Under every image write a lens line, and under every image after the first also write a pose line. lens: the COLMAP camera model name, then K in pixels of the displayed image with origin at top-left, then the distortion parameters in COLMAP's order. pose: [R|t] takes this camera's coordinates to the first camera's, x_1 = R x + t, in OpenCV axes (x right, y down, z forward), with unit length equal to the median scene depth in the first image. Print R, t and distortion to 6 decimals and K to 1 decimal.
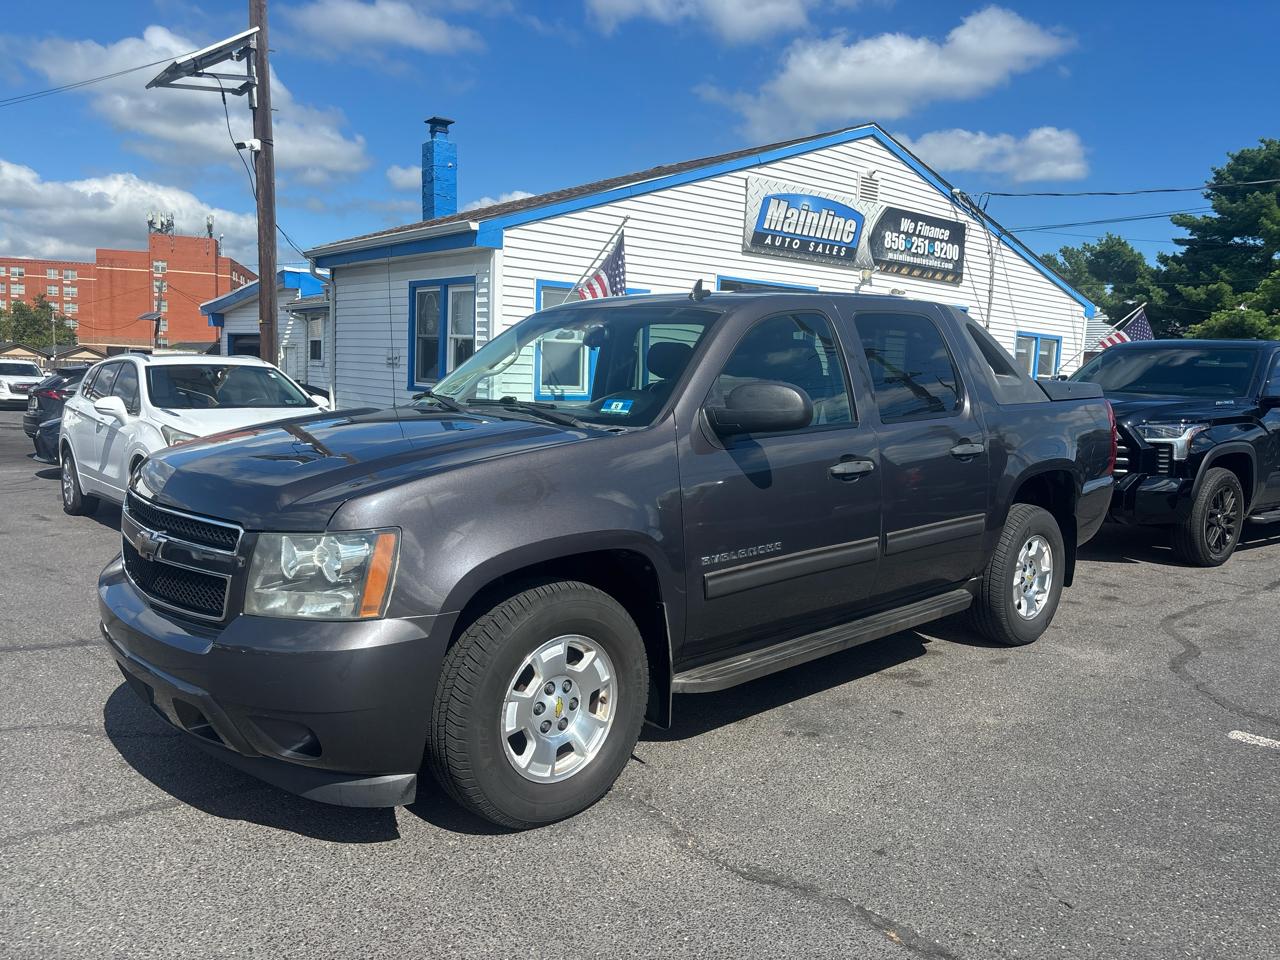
lens RADIAL K [[974.2, 0, 643.5], [0, 974.2, 473.9], [0, 0, 1]] dist [0.034185, -0.030771]
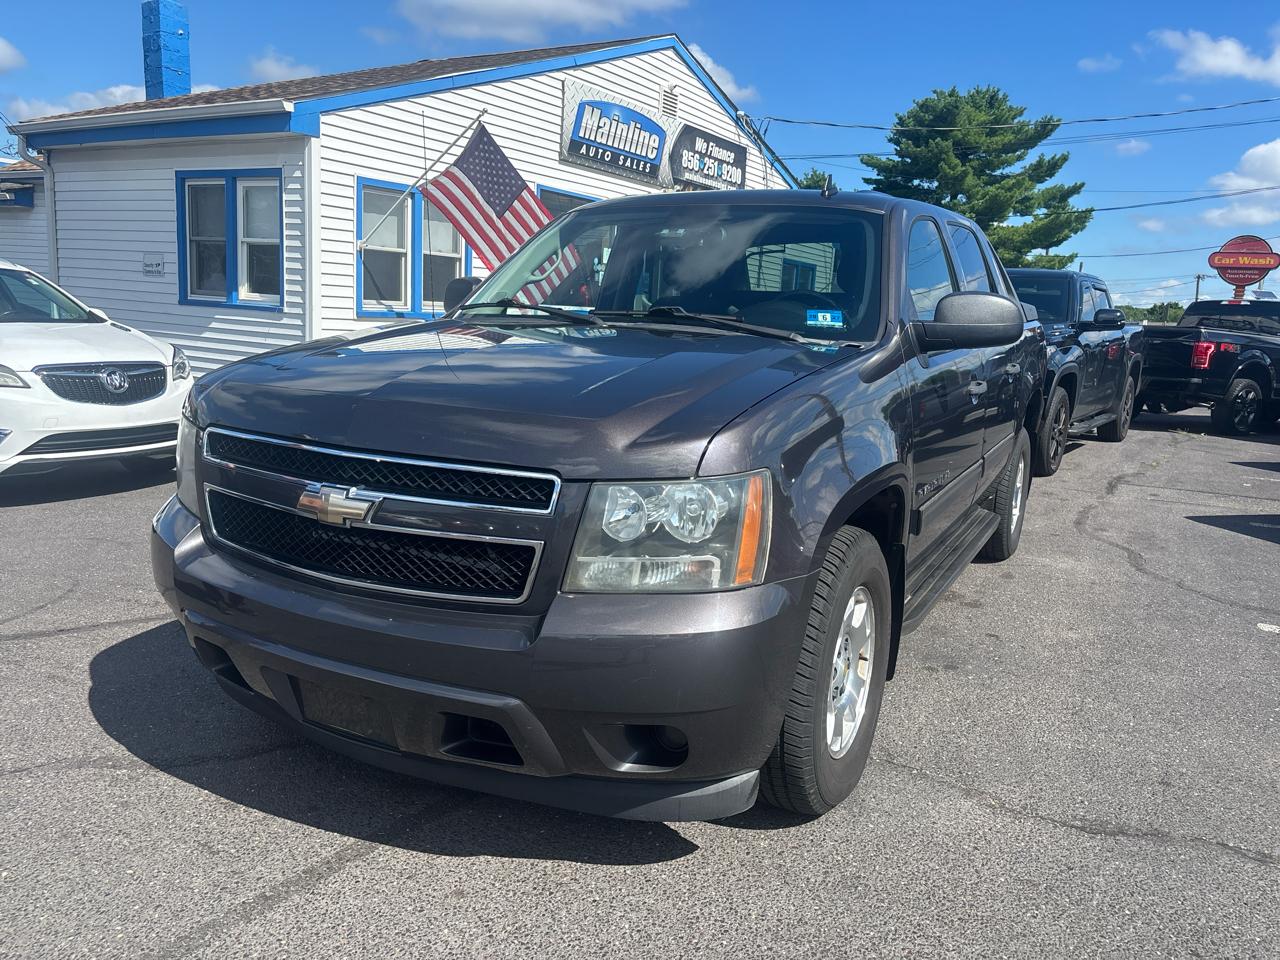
lens RADIAL K [[974.2, 0, 645.2], [0, 974.2, 481.4], [0, 0, 1]] dist [0.034185, -0.030771]
pose [[0.946665, -0.042002, 0.319471, -0.188798], [0.015177, 0.996180, 0.086000, -0.001193], [-0.321862, -0.076565, 0.943686, 0.093393]]
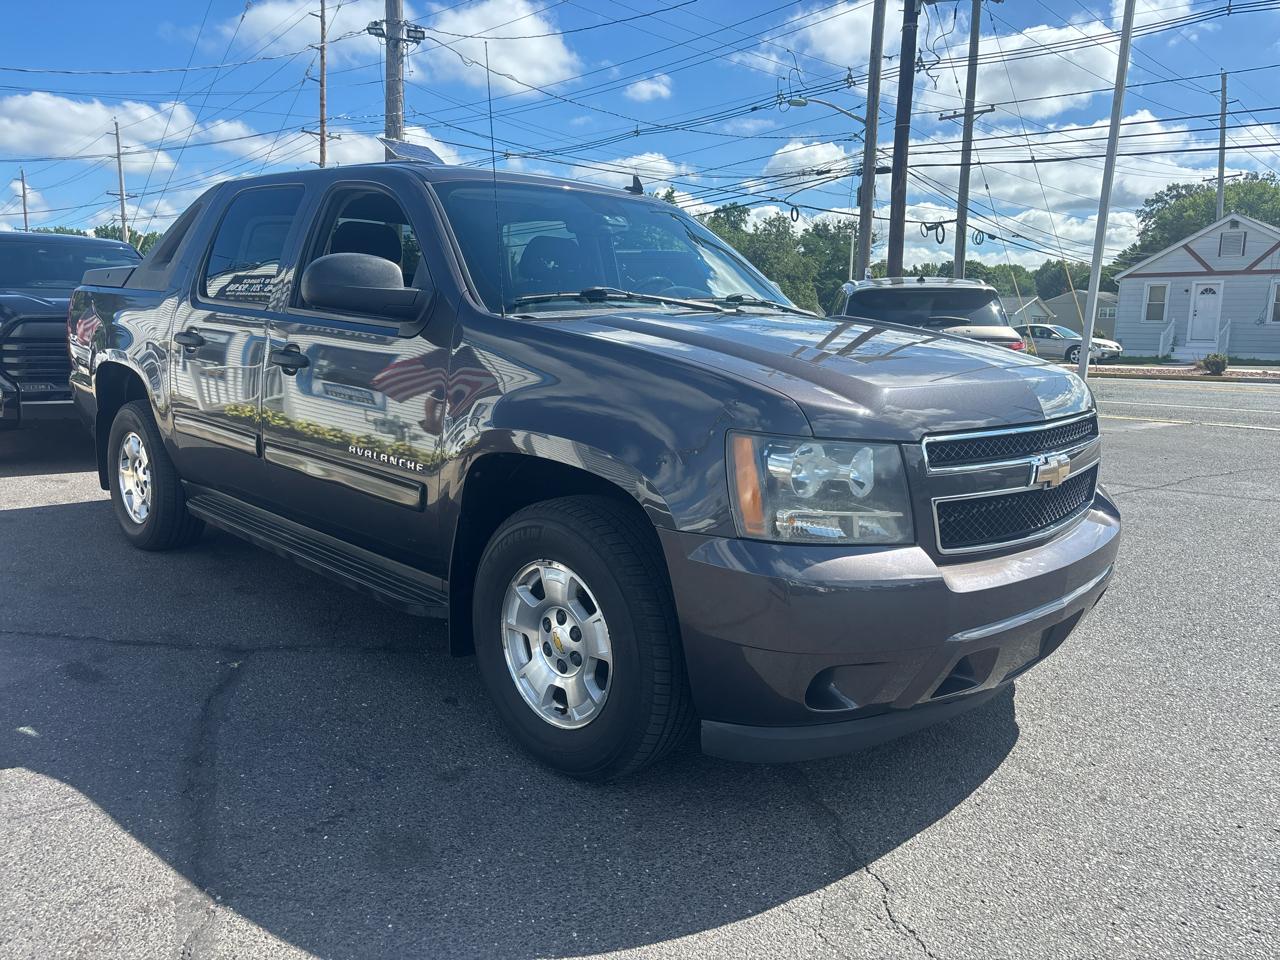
lens RADIAL K [[974.2, 0, 645.1], [0, 974.2, 476.9], [0, 0, 1]] dist [0.034185, -0.030771]
pose [[-0.043479, -0.188540, 0.981103, -0.480542], [0.086073, 0.977673, 0.191695, -0.041793], [-0.995340, 0.092781, -0.026280, 0.499885]]
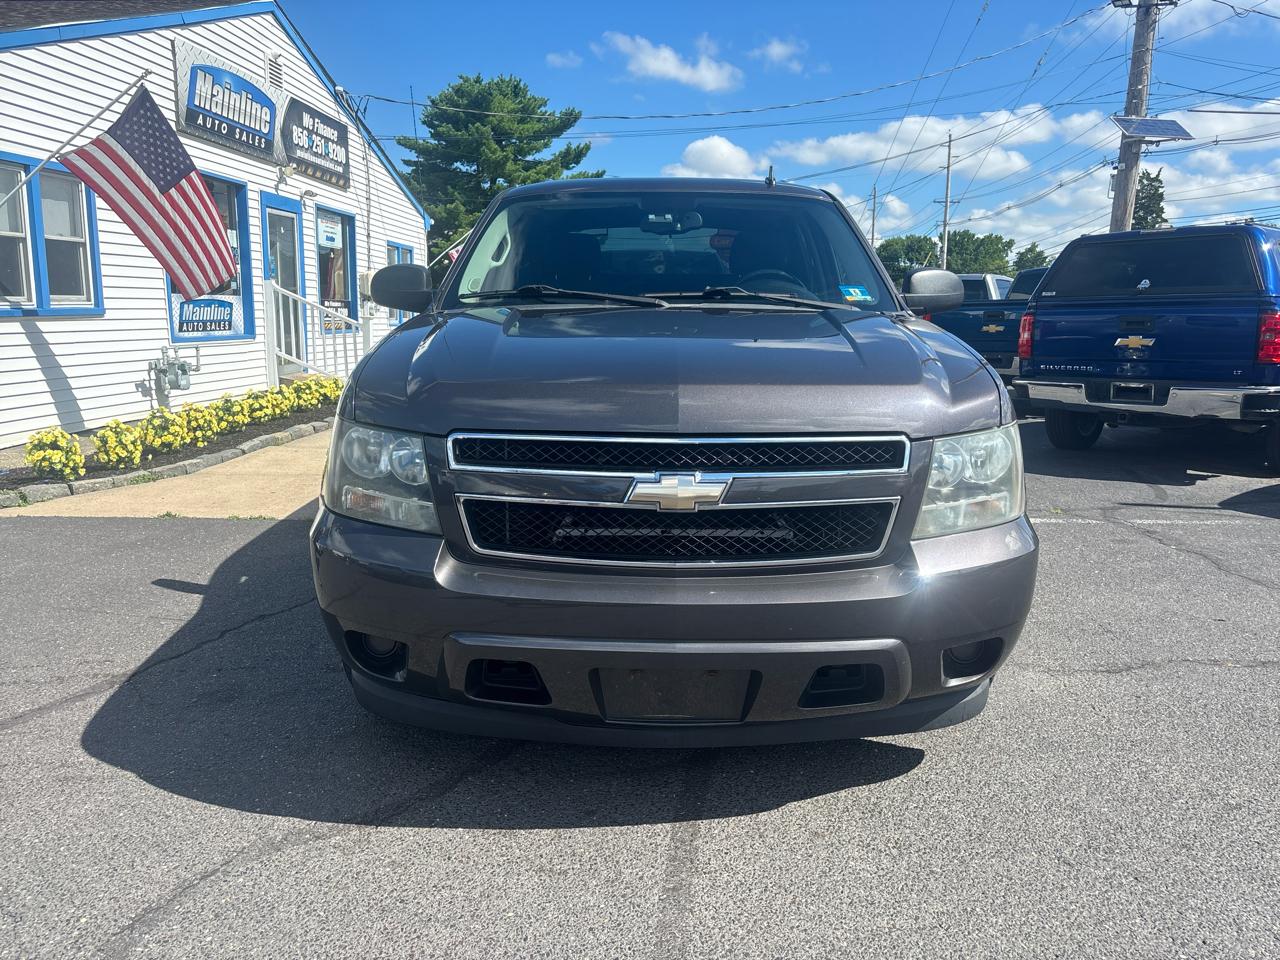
lens RADIAL K [[974.2, 0, 637.8], [0, 974.2, 484.1], [0, 0, 1]] dist [0.034185, -0.030771]
pose [[0.688704, -0.153355, 0.708638, -0.375748], [0.086105, 0.987758, 0.130076, -0.010845], [-0.719911, -0.028567, 0.693478, 0.191424]]
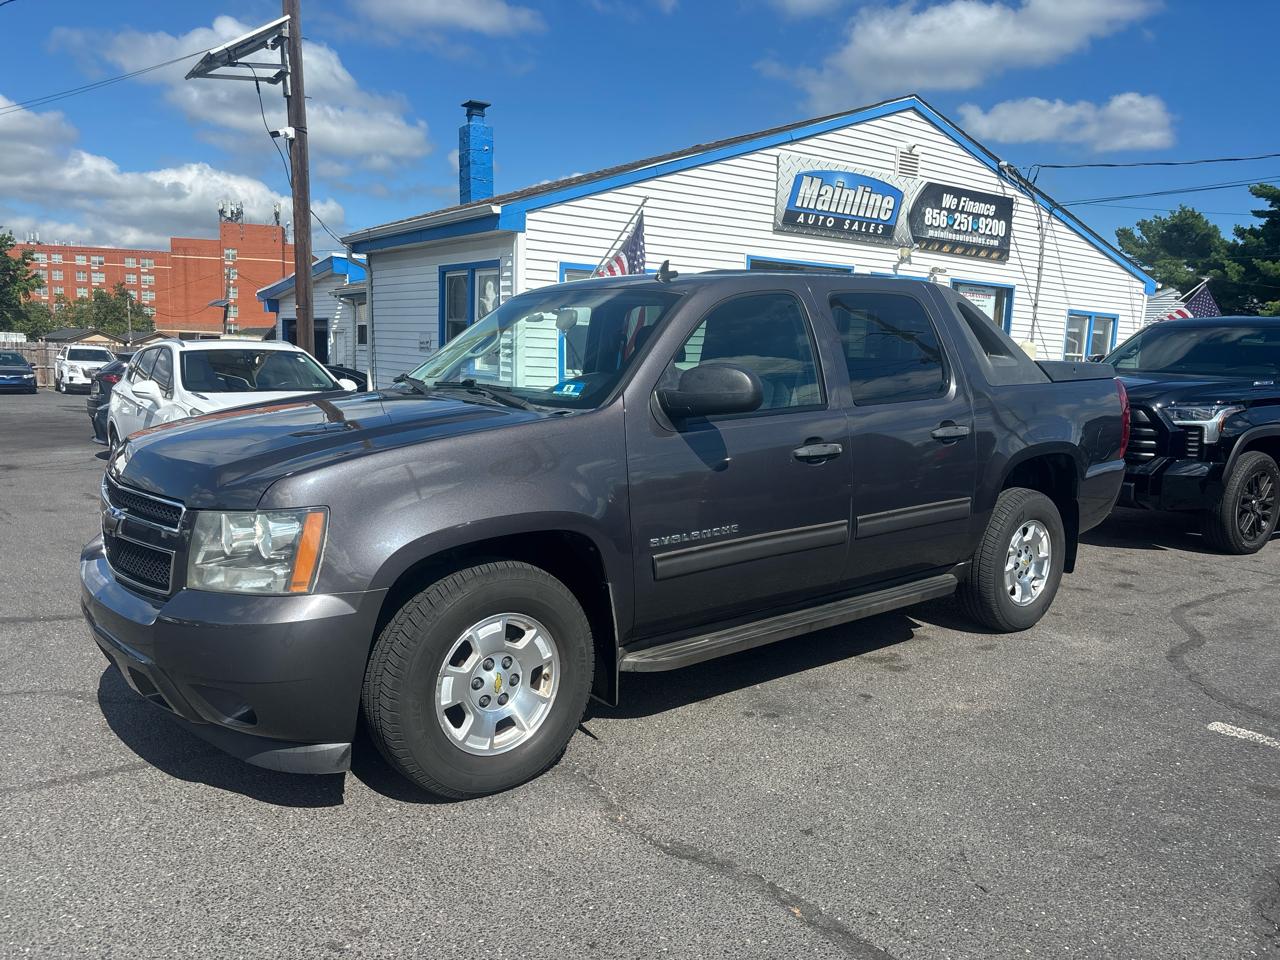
lens RADIAL K [[974.2, 0, 628.9], [0, 974.2, 491.0], [0, 0, 1]] dist [0.034185, -0.030771]
pose [[0.997096, 0.005365, -0.075961, 0.046181], [-0.002752, 0.999402, 0.034460, 0.000703], [0.076100, -0.034151, 0.996515, -0.001411]]
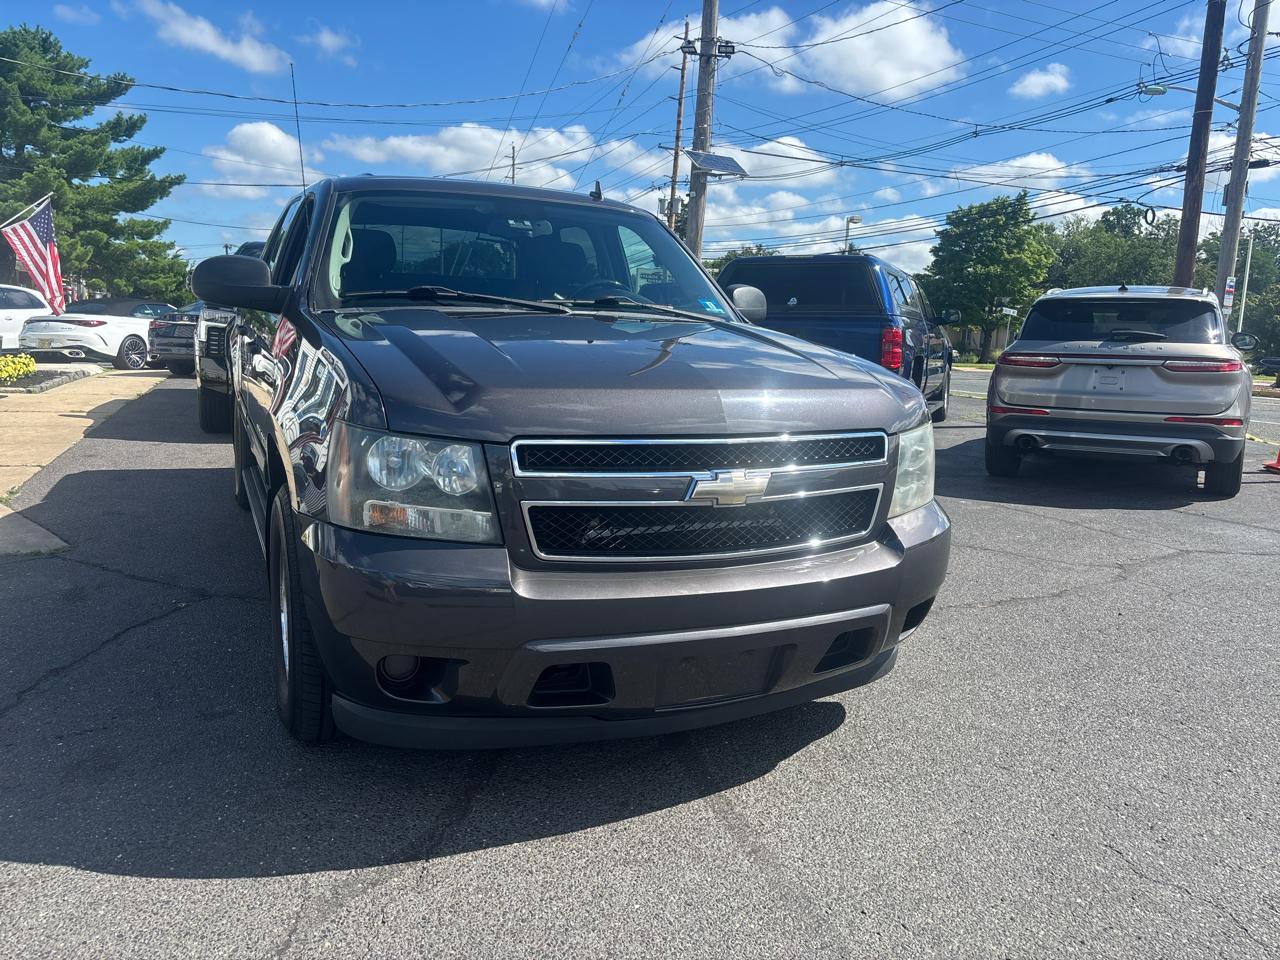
lens RADIAL K [[974.2, 0, 647.3], [0, 974.2, 475.1], [0, 0, 1]] dist [0.034185, -0.030771]
pose [[0.311742, -0.168512, 0.935105, -0.456069], [0.069051, 0.985564, 0.154585, -0.023123], [-0.947655, 0.016379, 0.318877, 0.296969]]
